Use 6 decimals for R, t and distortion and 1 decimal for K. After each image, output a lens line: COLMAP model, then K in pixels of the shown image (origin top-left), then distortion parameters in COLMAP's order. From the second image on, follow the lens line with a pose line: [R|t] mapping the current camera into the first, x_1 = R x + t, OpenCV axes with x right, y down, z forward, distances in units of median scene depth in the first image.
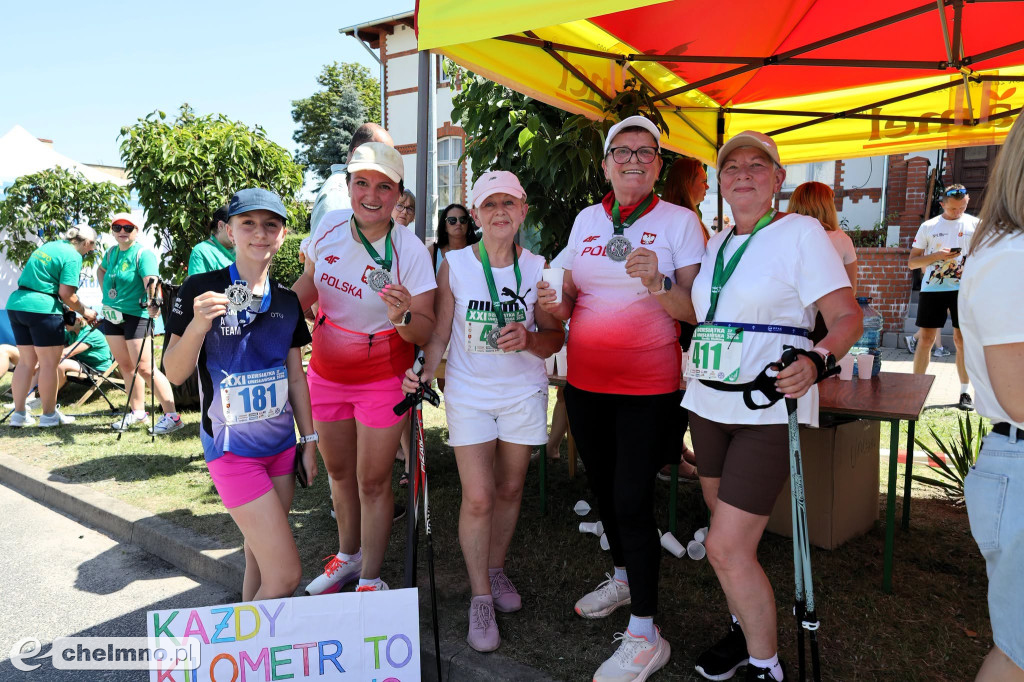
lens RADIAL K [[769.2, 0, 512.0], [0, 769.2, 341.0], [0, 0, 1]] dist [0.003440, -0.003241]
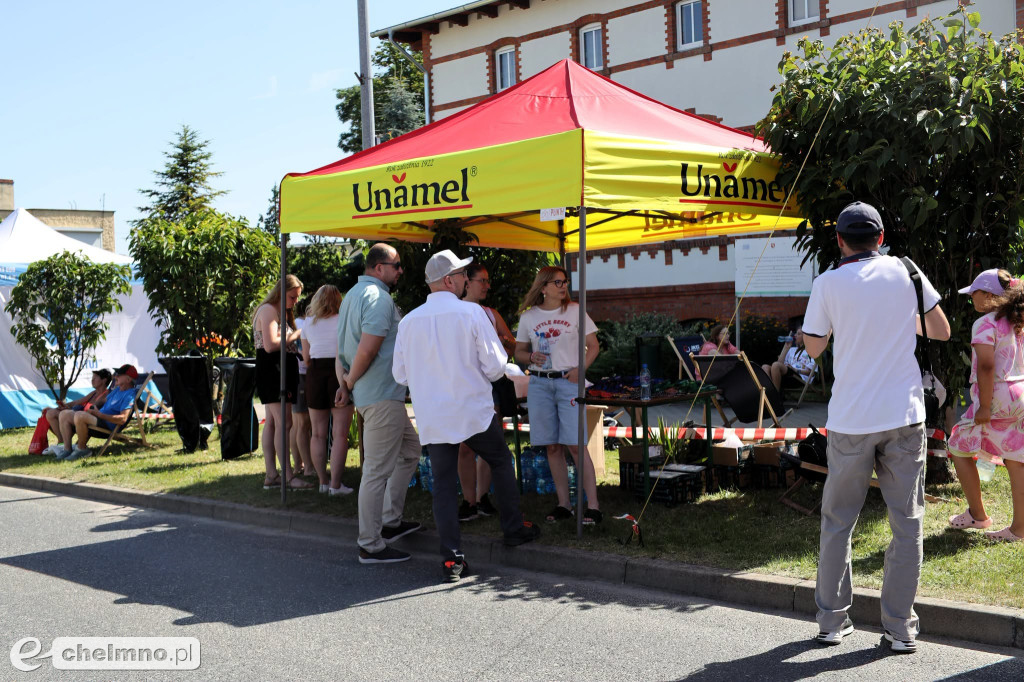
lens RADIAL K [[1393.2, 0, 512.0], [0, 1393.2, 341.0], [0, 0, 1]] dist [-0.021700, 0.012063]
pose [[0.984704, -0.039009, -0.169813, 0.311634], [0.024065, 0.995724, -0.089190, 0.074111], [0.172566, 0.083739, 0.981432, -0.716789]]
